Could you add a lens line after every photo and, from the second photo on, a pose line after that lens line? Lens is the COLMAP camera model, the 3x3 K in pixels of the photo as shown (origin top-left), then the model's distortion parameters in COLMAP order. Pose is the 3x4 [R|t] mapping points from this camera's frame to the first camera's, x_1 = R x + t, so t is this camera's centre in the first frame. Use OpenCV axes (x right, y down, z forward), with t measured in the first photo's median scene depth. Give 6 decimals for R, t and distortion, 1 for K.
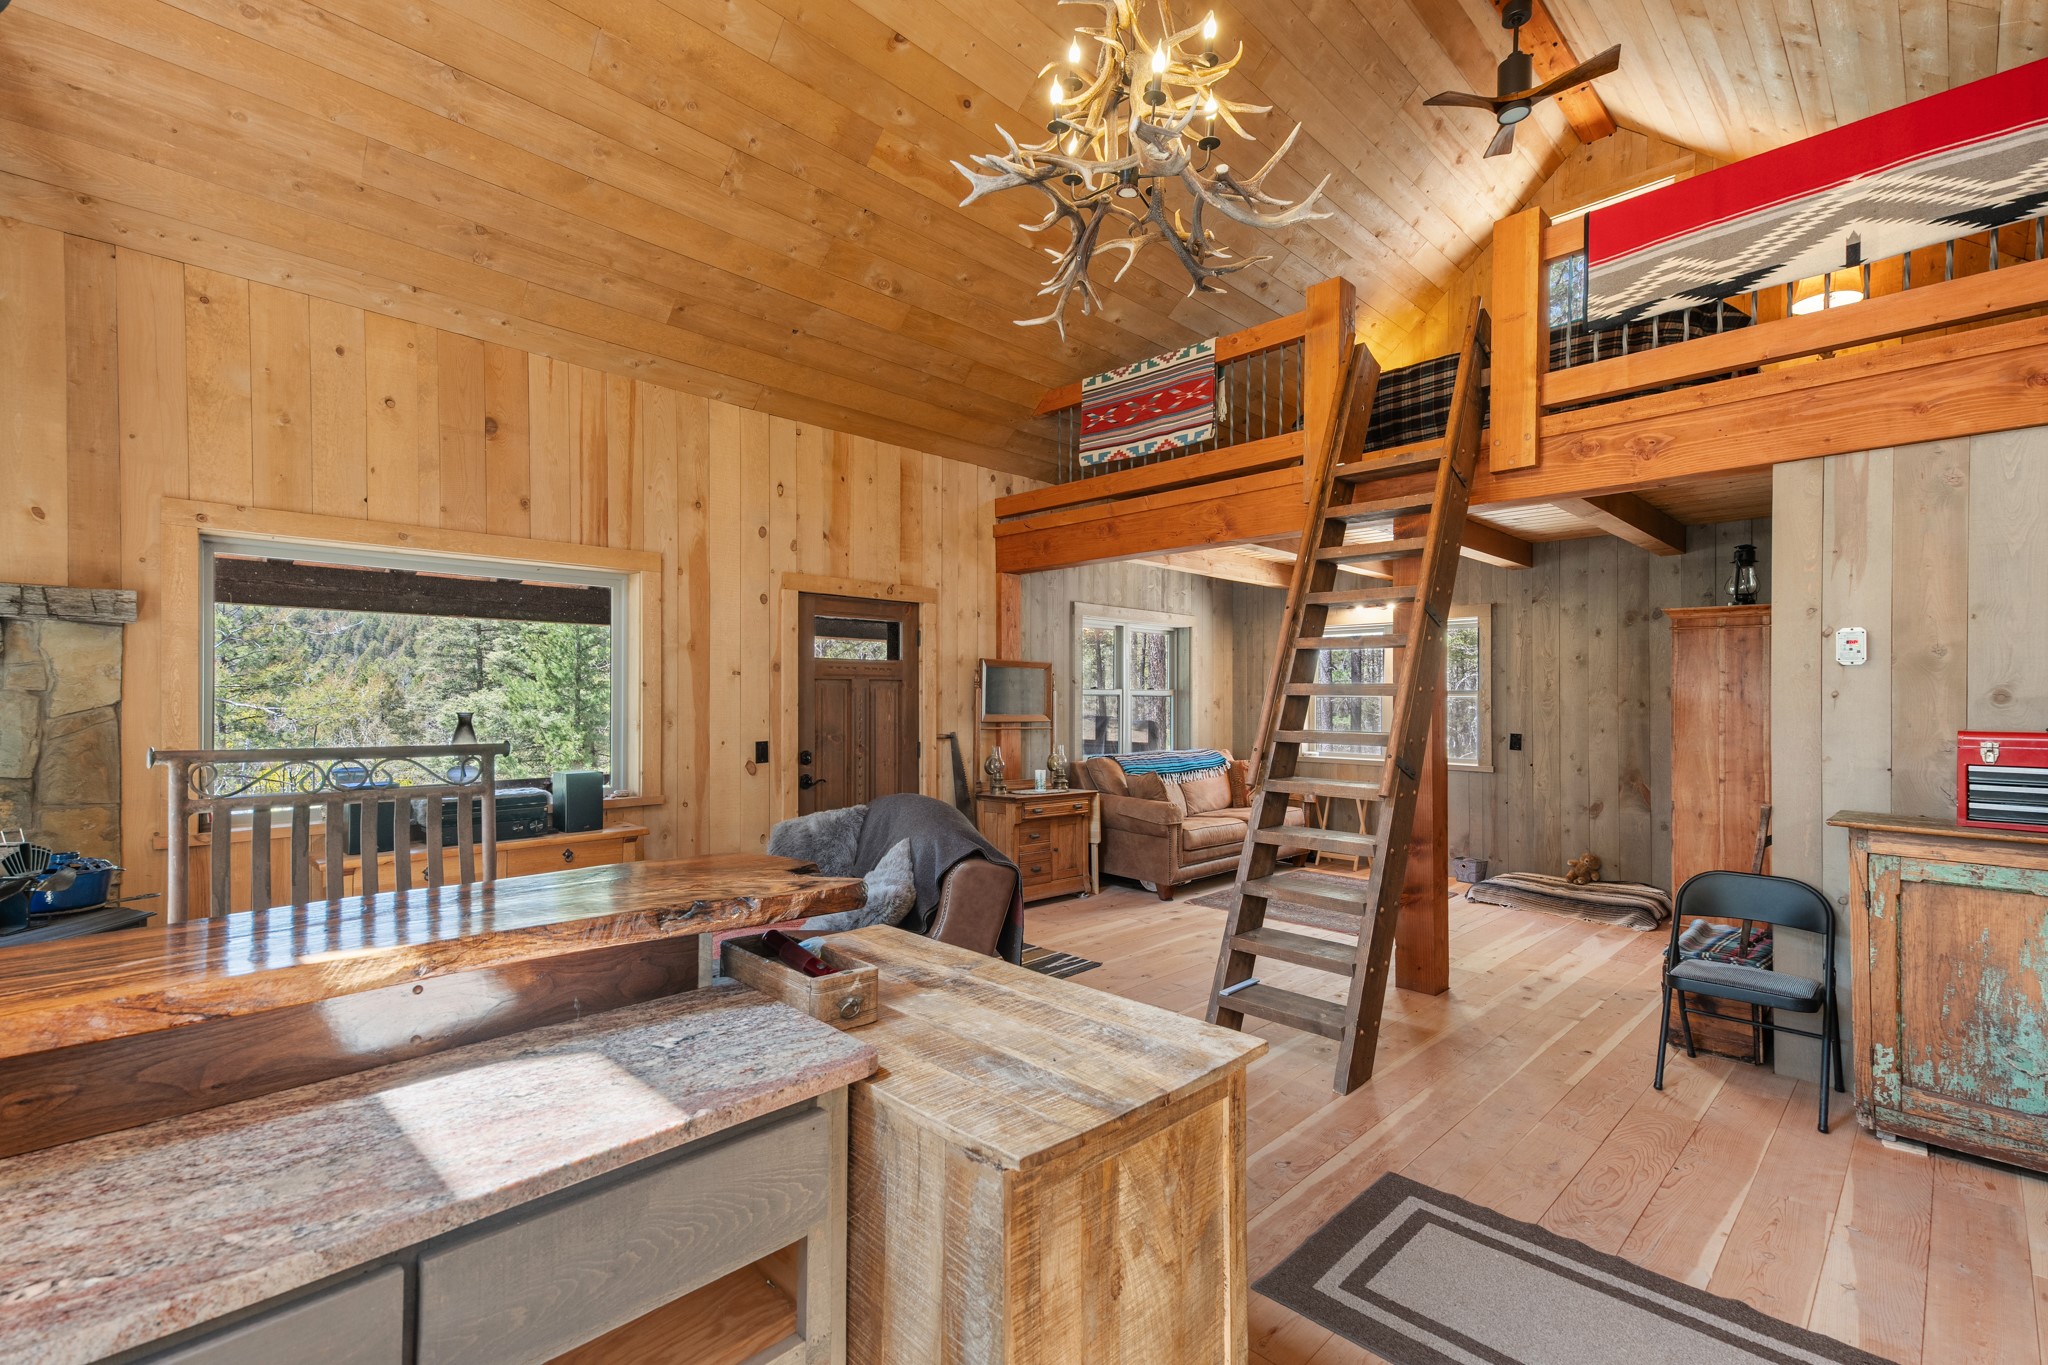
lens RADIAL K [[907.5, 0, 1026.3], [0, 907.5, 689.0], [0, 0, 1]] dist [0.044935, -0.008672]
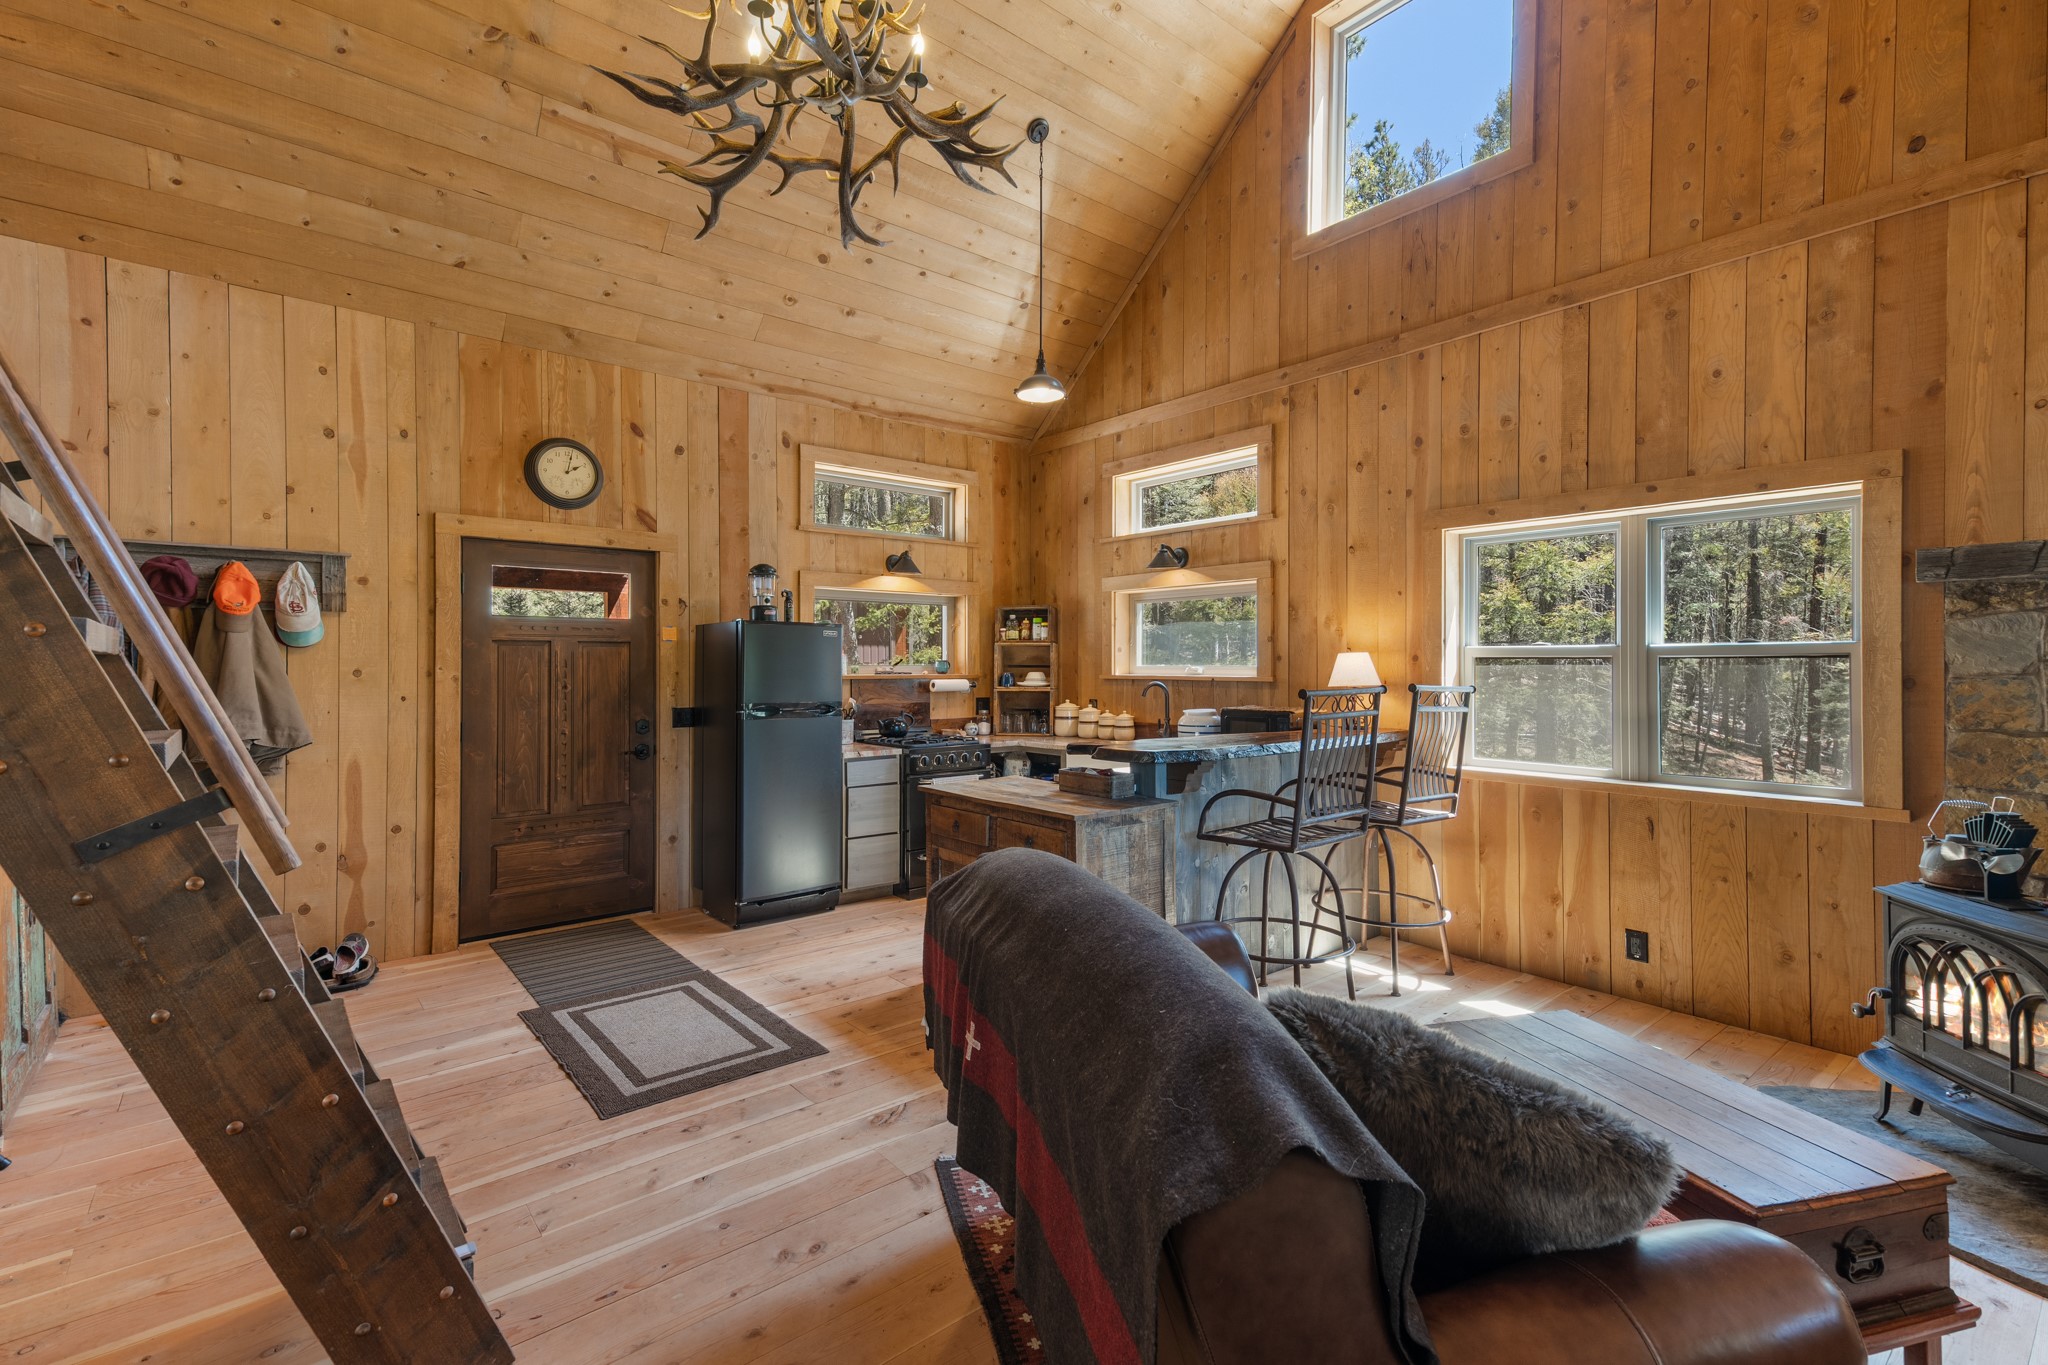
lens RADIAL K [[907.5, 0, 1035.0], [0, 907.5, 661.7], [0, 0, 1]] dist [0.044935, -0.008672]
pose [[-0.995965, -0.000289, 0.089738, -0.105423], [-0.001191, 0.999949, -0.010009, 0.011622], [-0.089731, -0.010075, -0.995915, 1.145302]]
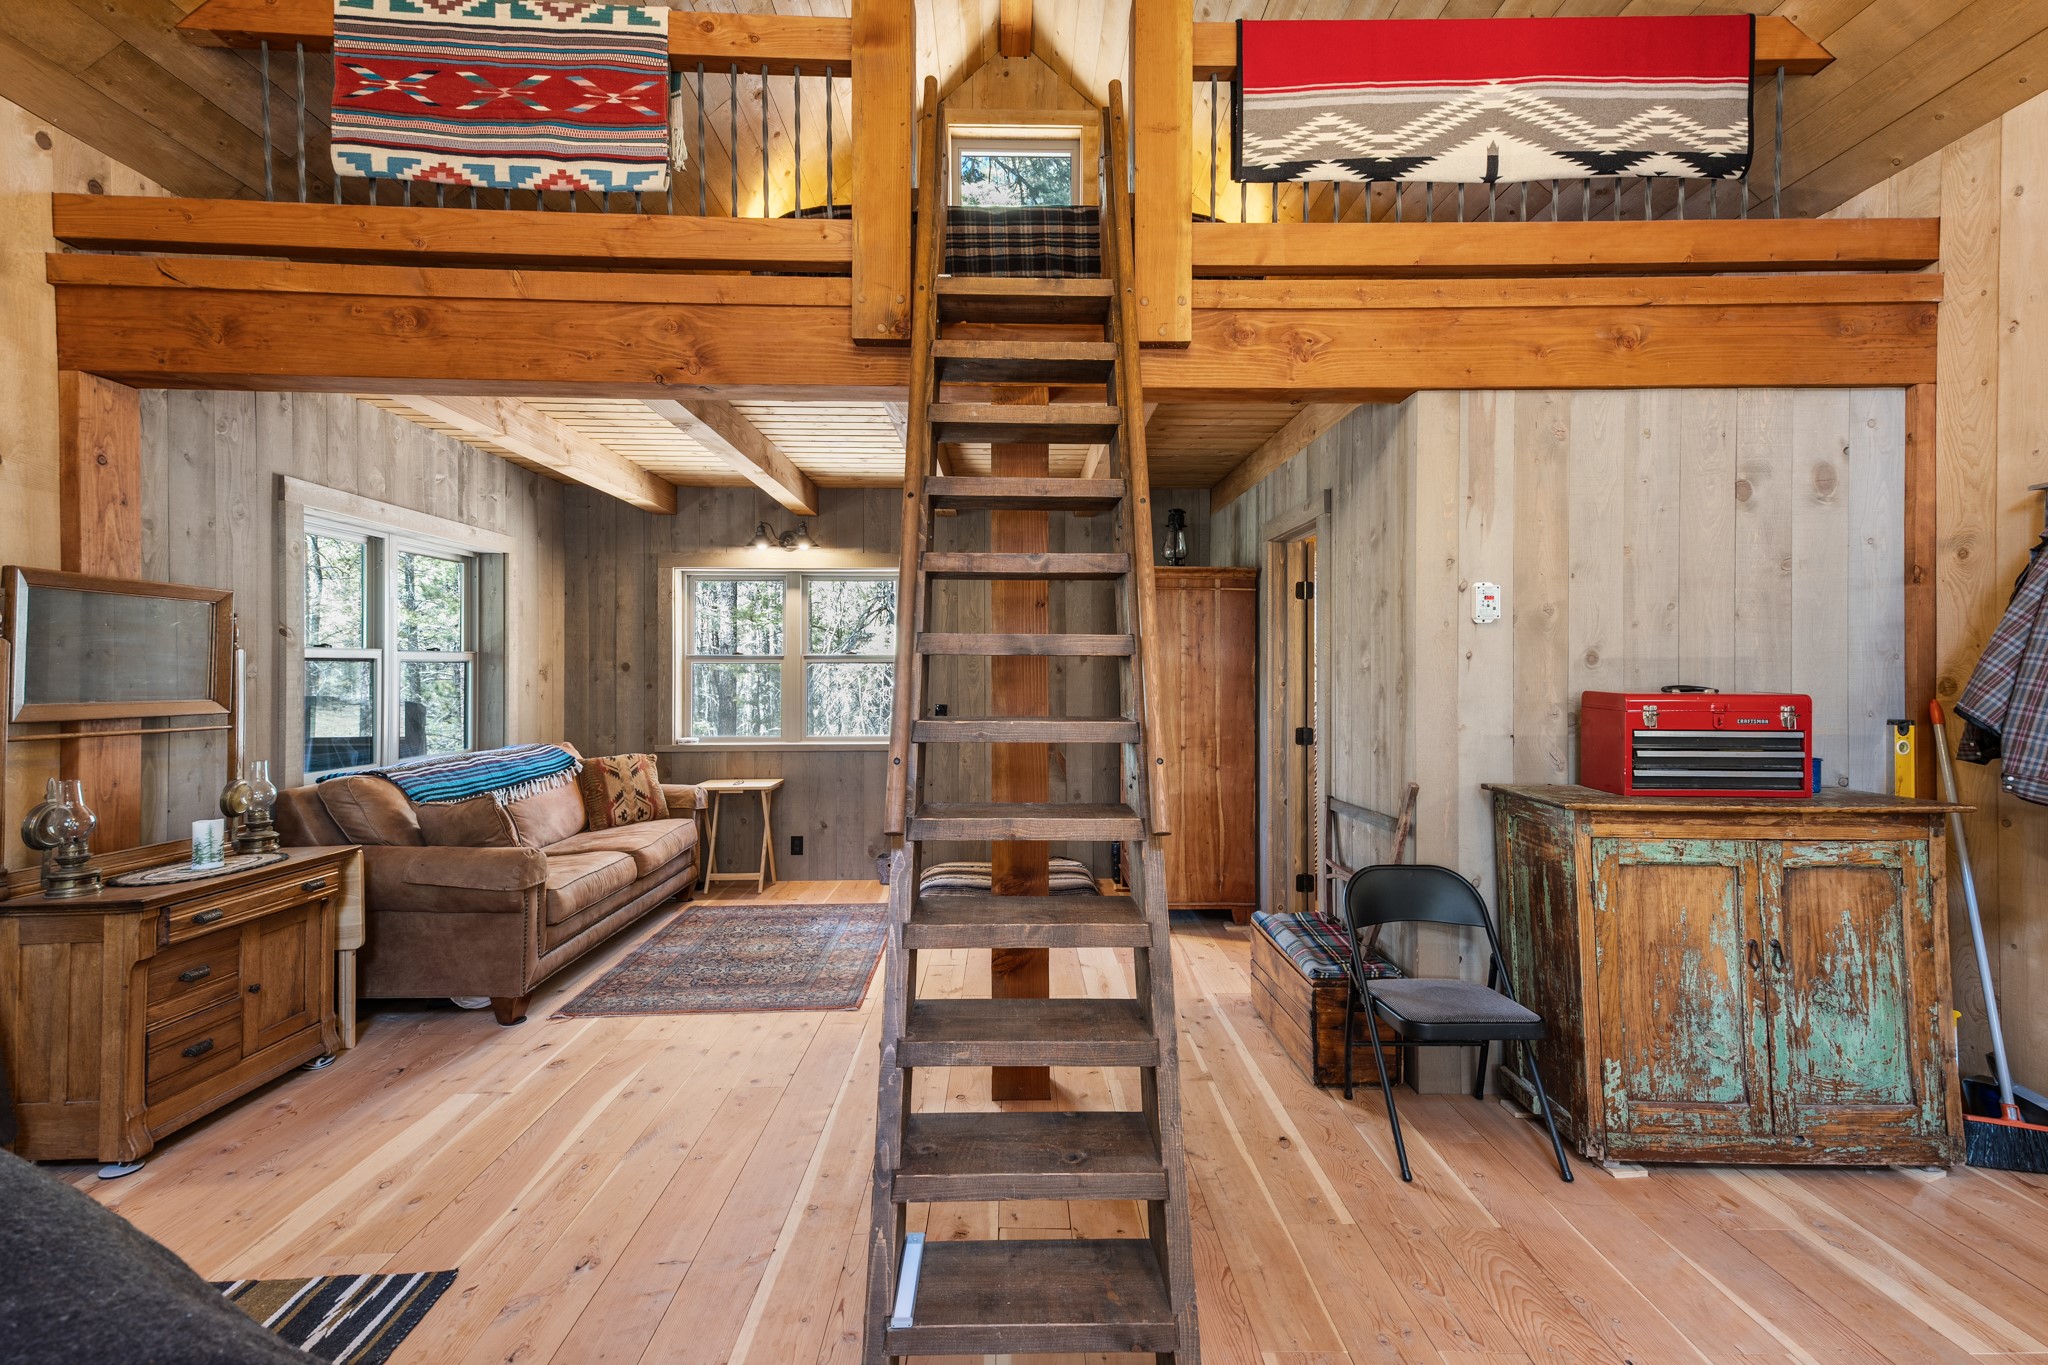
lens RADIAL K [[907.5, 0, 1032.5], [0, 907.5, 664.2], [0, 0, 1]] dist [0.044935, -0.008672]
pose [[0.694065, -0.001204, 0.719911, -0.047331], [-0.004324, 0.999974, 0.005840, 0.007542], [-0.719899, -0.007166, 0.694042, 0.497225]]
